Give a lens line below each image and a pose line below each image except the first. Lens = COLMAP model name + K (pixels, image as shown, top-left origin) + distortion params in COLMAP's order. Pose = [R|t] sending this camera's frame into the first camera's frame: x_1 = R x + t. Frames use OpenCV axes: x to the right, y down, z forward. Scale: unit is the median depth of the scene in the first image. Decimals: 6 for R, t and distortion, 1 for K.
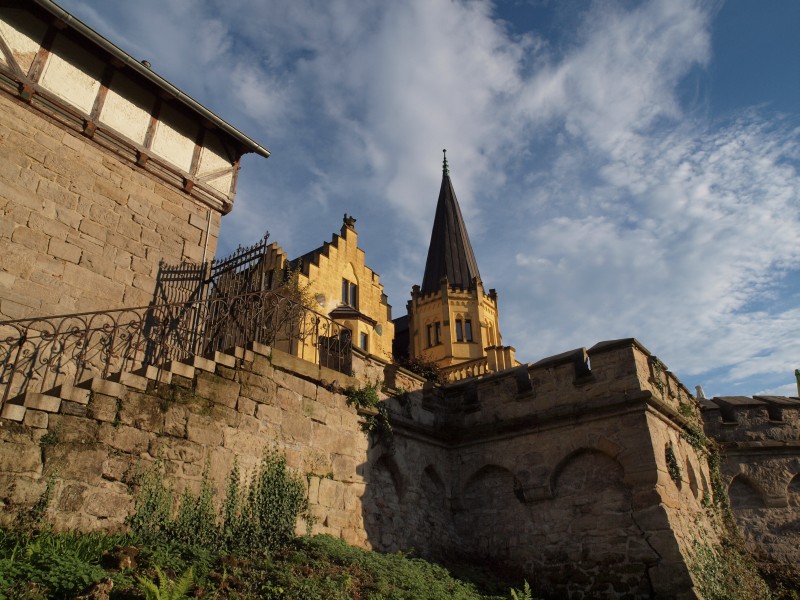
lens RADIAL K [[575.2, 0, 400.0], [0, 575.2, 300.0], [0, 0, 1]] dist [-0.107738, 0.086762]
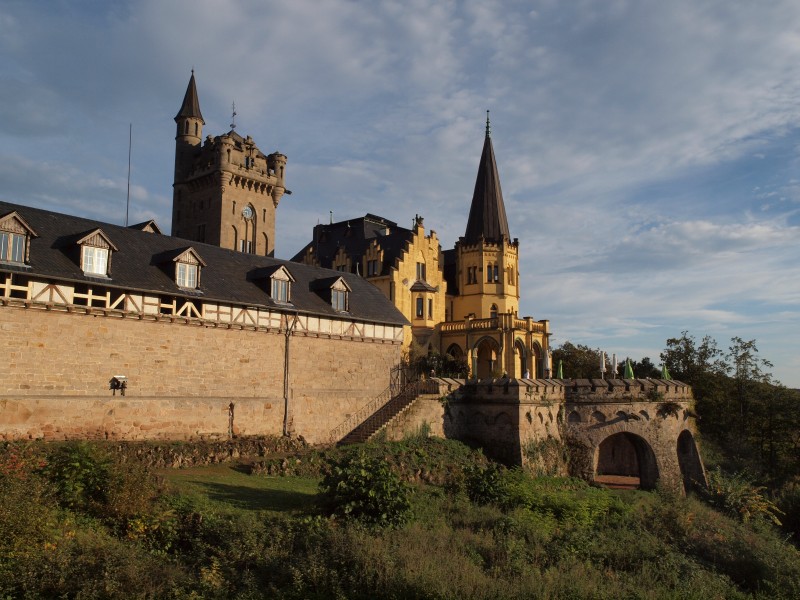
lens RADIAL K [[737.2, 0, 400.0], [0, 737.2, 300.0], [0, 0, 1]] dist [-0.004637, -0.000758]
pose [[0.998289, 0.019085, -0.055273, -0.026899], [0.000119, 0.944578, 0.328287, -0.620646], [0.058475, -0.327732, 0.942959, -1.025305]]
